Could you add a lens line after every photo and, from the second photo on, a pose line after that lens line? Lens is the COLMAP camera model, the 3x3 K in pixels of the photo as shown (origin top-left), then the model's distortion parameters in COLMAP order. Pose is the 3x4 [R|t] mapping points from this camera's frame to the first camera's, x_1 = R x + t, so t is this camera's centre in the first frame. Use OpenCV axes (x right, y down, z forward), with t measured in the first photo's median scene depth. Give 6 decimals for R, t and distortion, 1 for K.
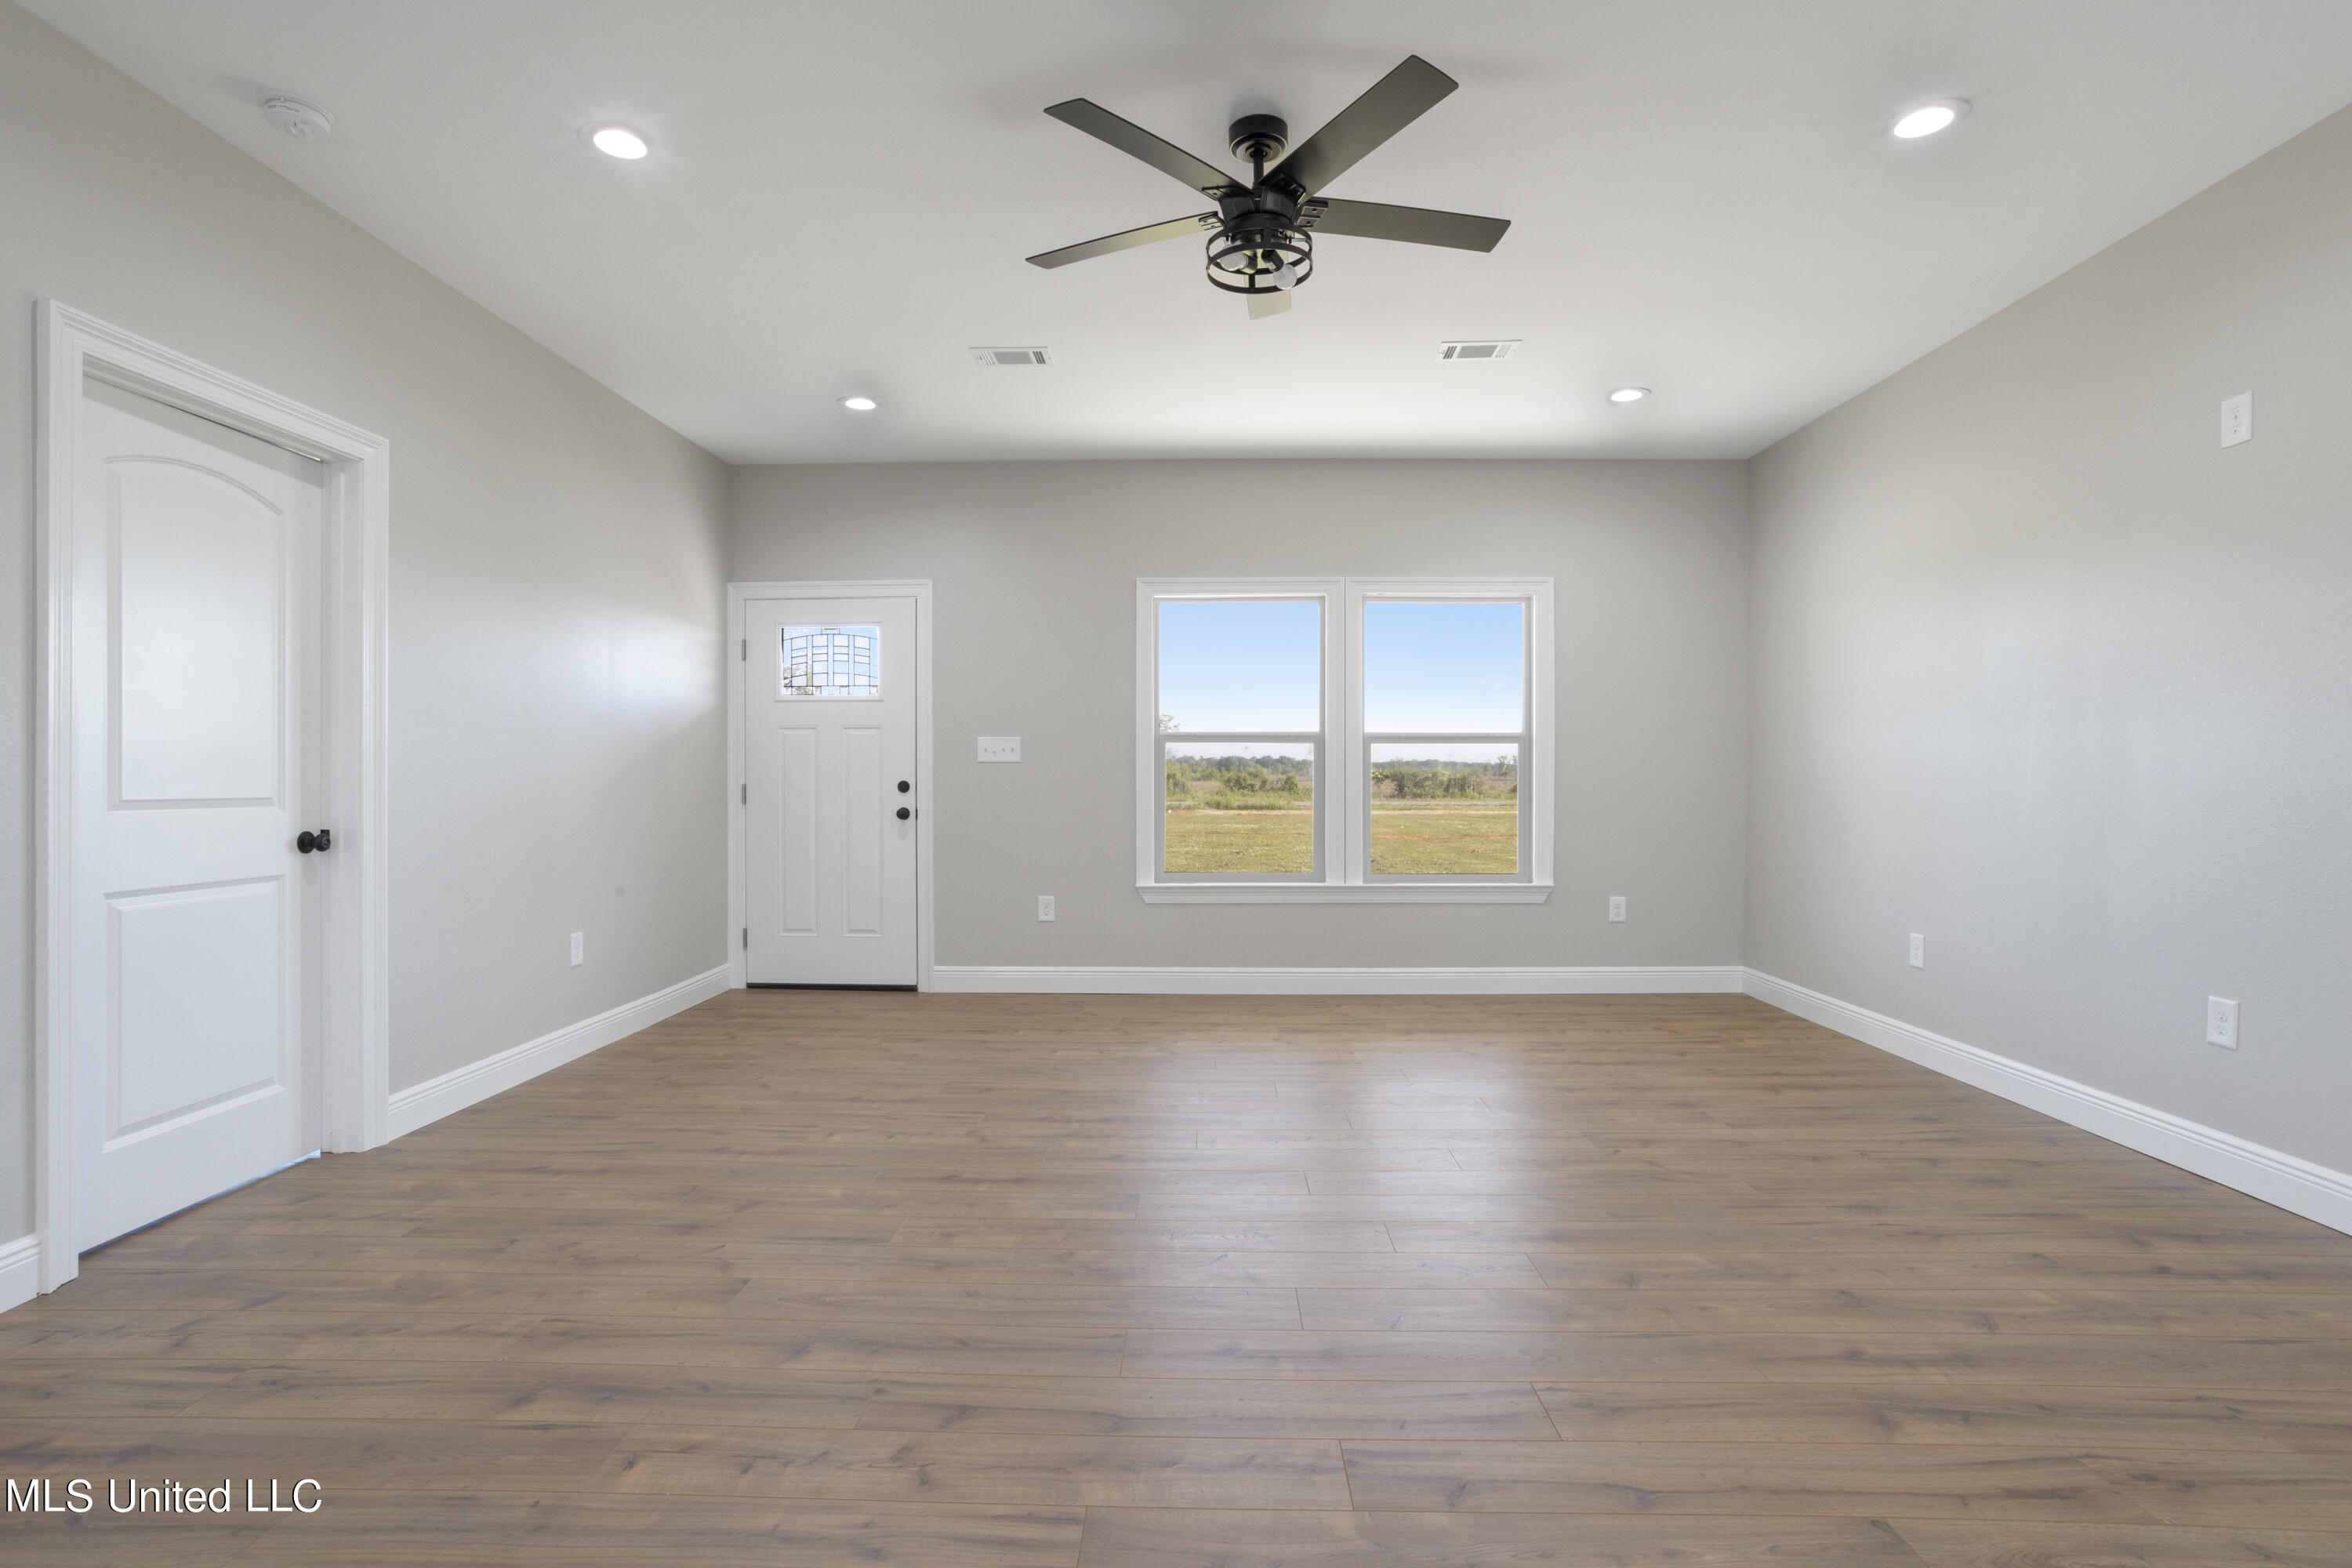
lens RADIAL K [[1136.8, 0, 1173.8], [0, 1136.8, 777.8], [0, 0, 1]] dist [-0.051052, 0.032982]
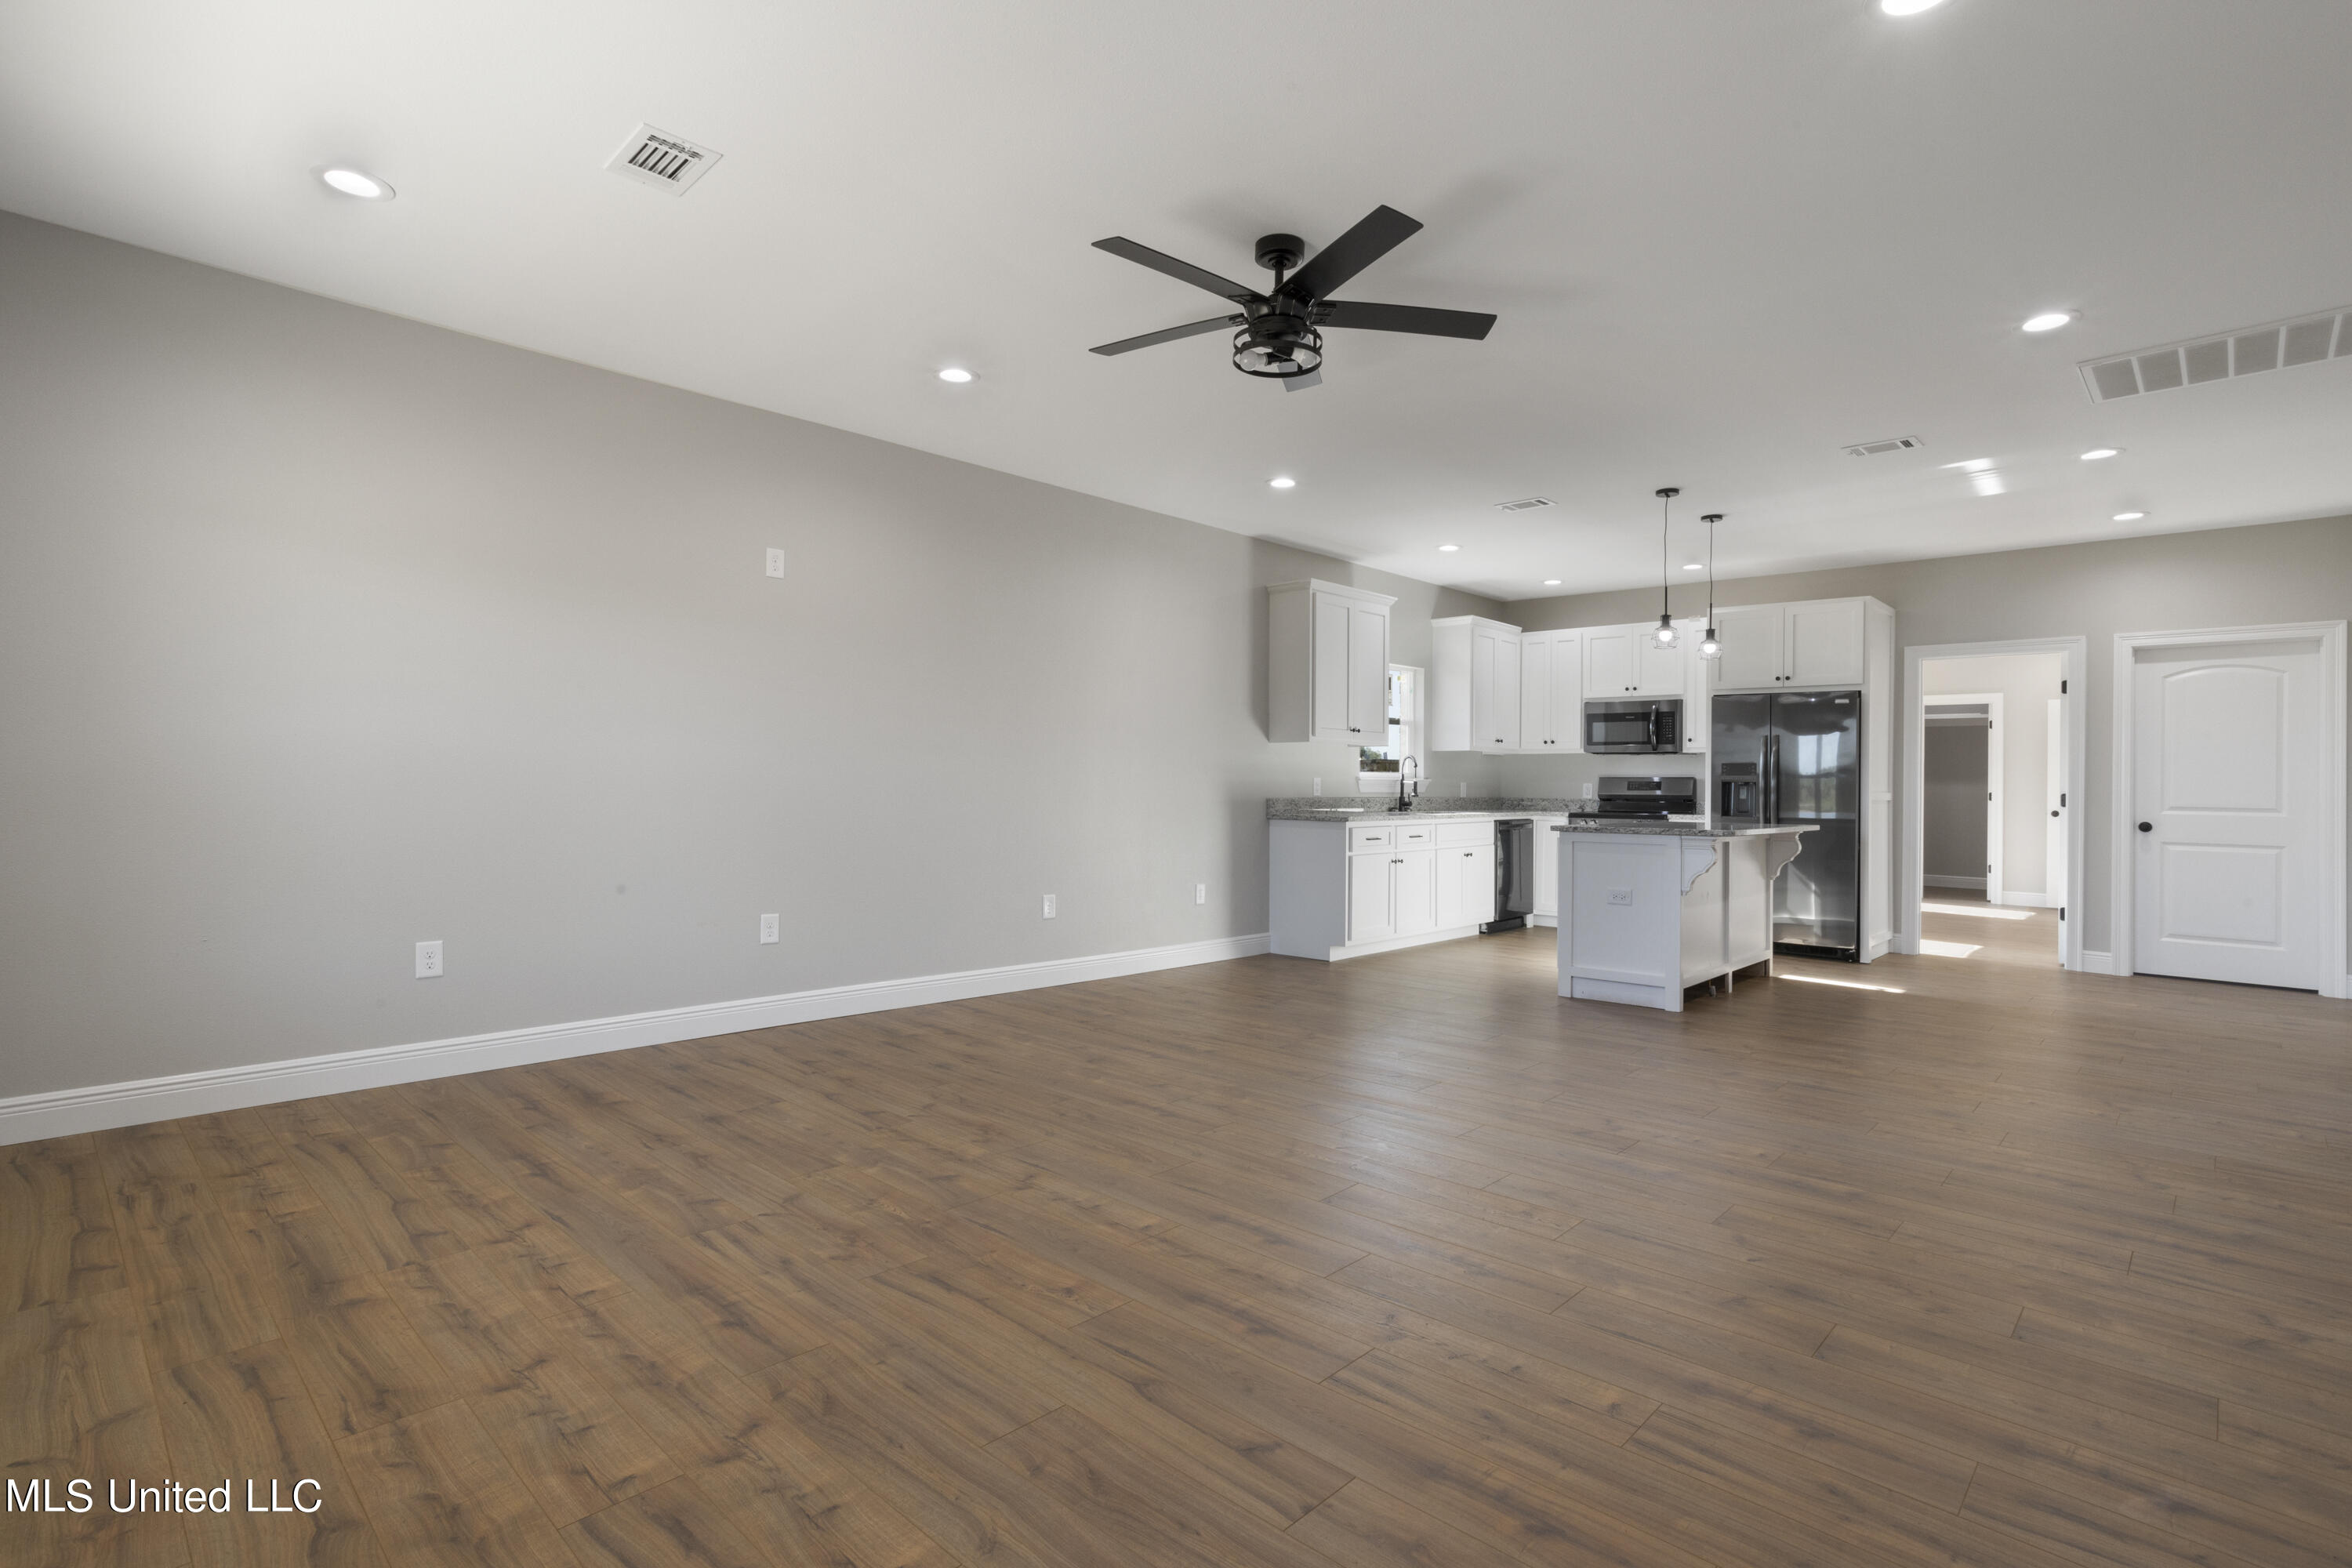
lens RADIAL K [[1131.7, 0, 1167.7], [0, 1131.7, 775.0], [0, 0, 1]] dist [-0.054740, 0.036022]
pose [[-0.739845, -0.004008, 0.672766, -0.313081], [-0.013610, 0.999867, -0.009010, -0.000014], [-0.672640, -0.015823, -0.739801, 0.956624]]
